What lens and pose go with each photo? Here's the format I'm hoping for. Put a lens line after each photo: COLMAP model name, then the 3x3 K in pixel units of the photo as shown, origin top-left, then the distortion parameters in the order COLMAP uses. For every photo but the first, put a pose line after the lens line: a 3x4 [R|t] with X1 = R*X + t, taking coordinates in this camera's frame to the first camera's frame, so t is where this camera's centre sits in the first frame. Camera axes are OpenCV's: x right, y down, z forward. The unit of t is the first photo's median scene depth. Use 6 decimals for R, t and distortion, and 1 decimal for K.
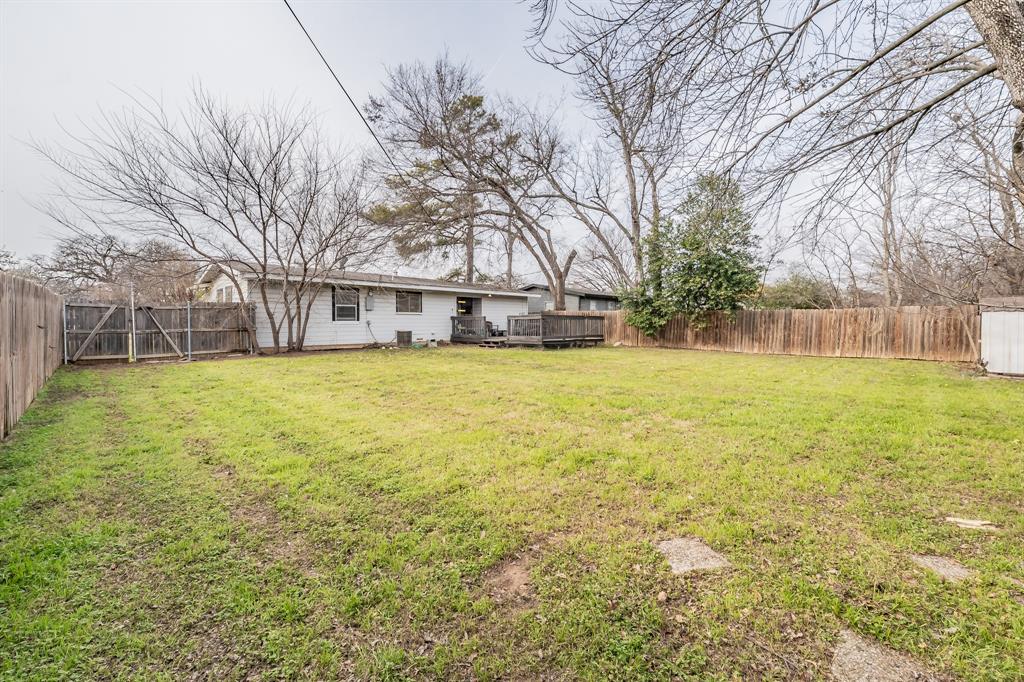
lens RADIAL K [[404.7, 0, 512.0], [0, 404.7, 341.0], [0, 0, 1]] dist [0.000214, -0.000001]
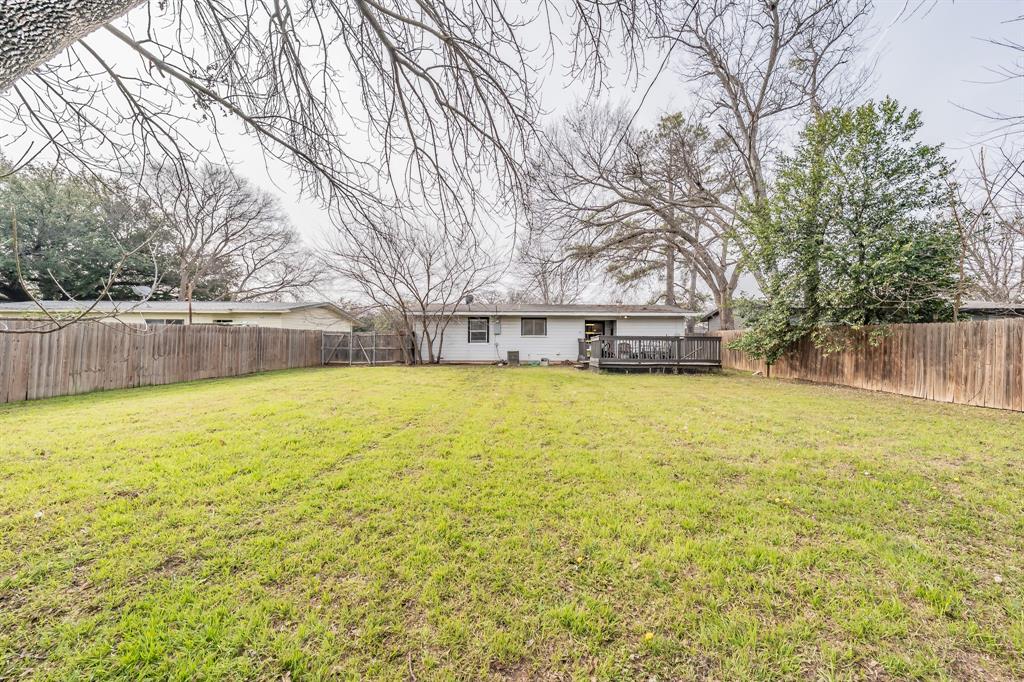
lens RADIAL K [[357.4, 0, 512.0], [0, 357.4, 341.0], [0, 0, 1]] dist [-0.000288, -0.000183]
pose [[0.721331, -0.004450, -0.692576, 0.453363], [-0.034915, 0.998474, -0.042781, -0.008936], [0.691709, 0.055040, 0.720075, 0.231893]]
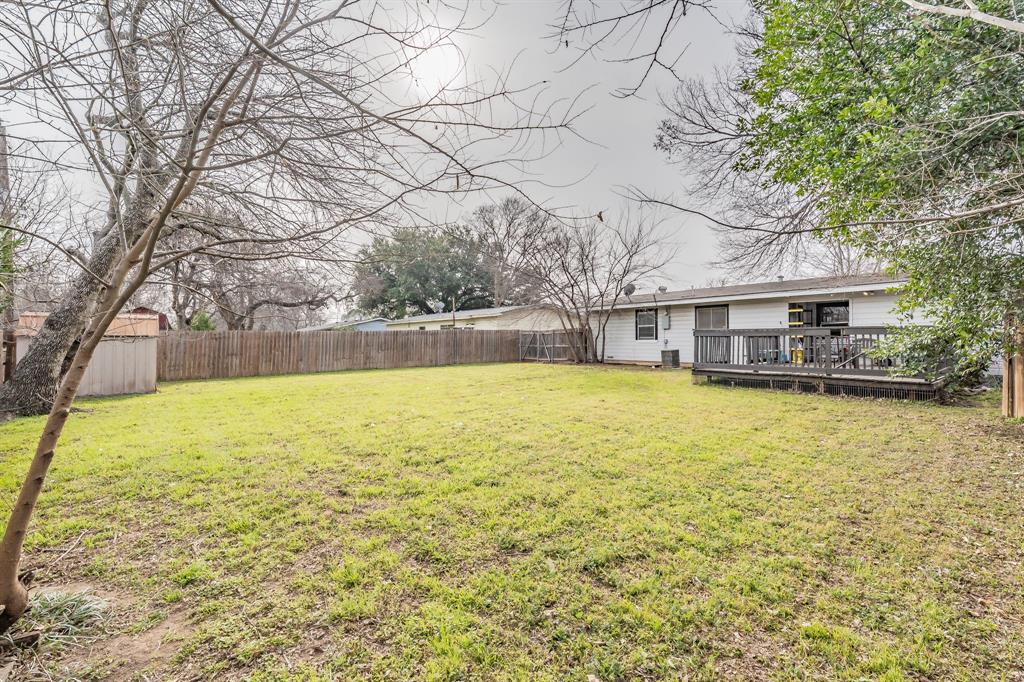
lens RADIAL K [[442.8, 0, 512.0], [0, 442.8, 341.0], [0, 0, 1]] dist [-0.000448, -0.000029]
pose [[-0.121754, 0.003518, -0.992554, 0.795535], [-0.039448, 0.999186, 0.008380, -0.040501], [0.991776, 0.040175, -0.121516, 0.756489]]
